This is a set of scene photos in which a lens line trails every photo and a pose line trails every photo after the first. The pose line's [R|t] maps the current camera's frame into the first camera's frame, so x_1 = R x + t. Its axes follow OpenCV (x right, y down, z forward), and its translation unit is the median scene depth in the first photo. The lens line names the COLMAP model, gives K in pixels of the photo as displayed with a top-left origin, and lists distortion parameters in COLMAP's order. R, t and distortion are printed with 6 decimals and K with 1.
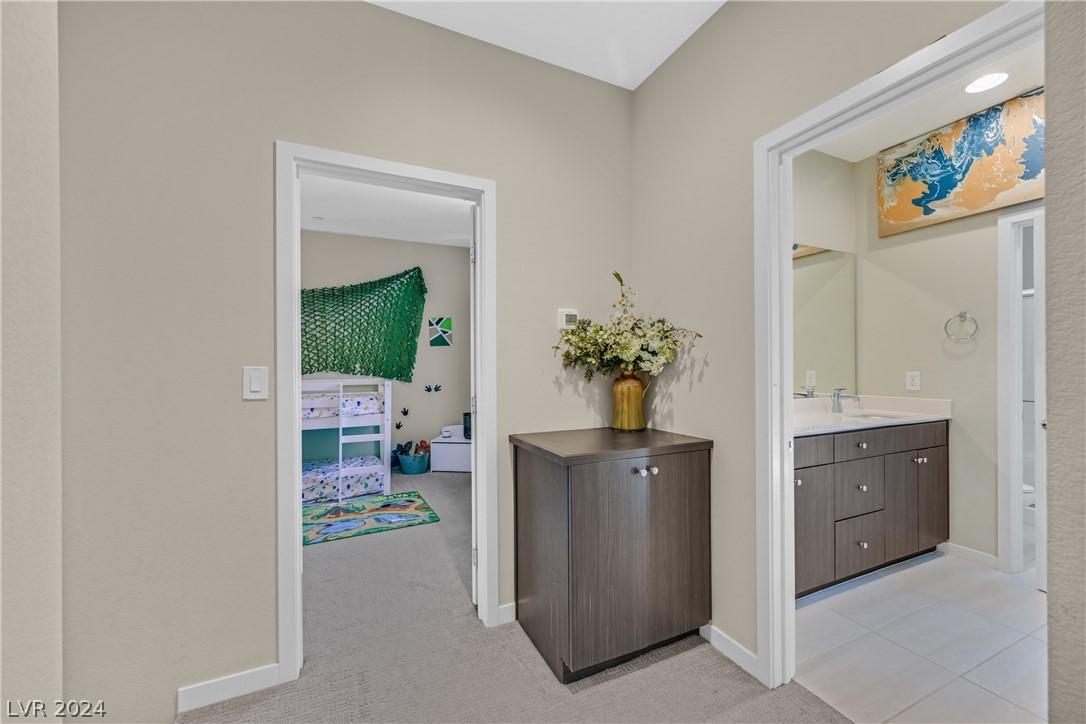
lens RADIAL K [[423.6, 0, 539.3], [0, 423.6, 360.5], [0, 0, 1]] dist [0.000171, -0.000391]
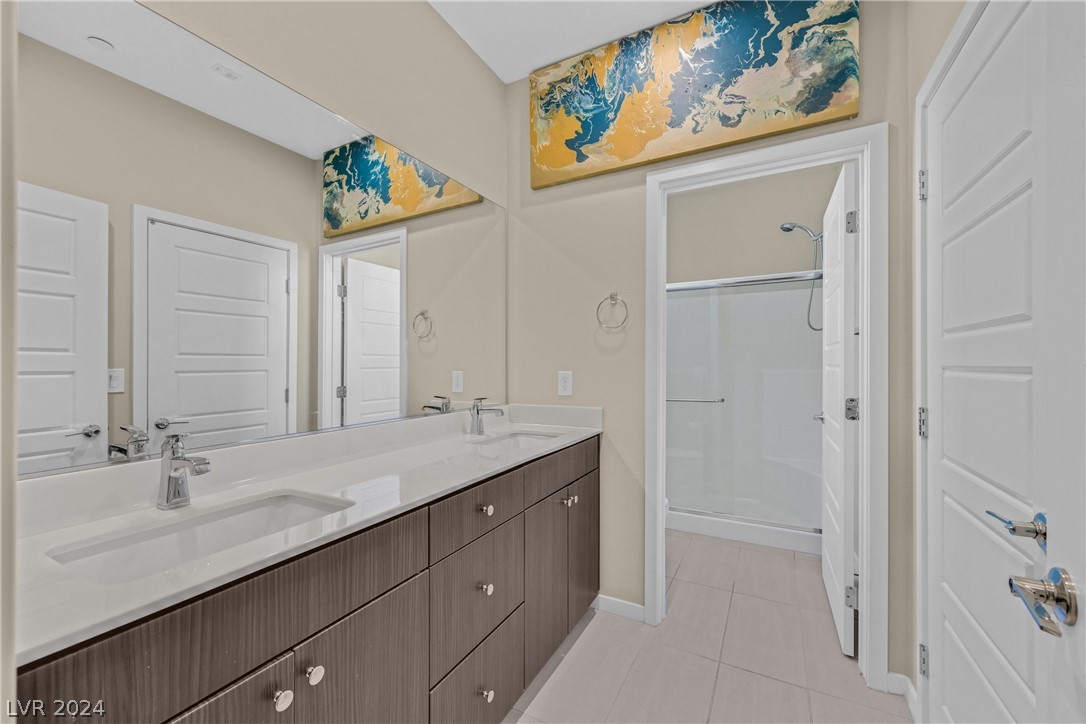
lens RADIAL K [[423.6, 0, 543.0], [0, 423.6, 362.6], [0, 0, 1]] dist [0.000171, -0.000391]
pose [[0.796505, 0.002129, 0.604628, 0.424800], [-0.004199, 0.999989, 0.002011, 0.011039], [-0.604617, -0.004141, 0.796505, 0.456333]]
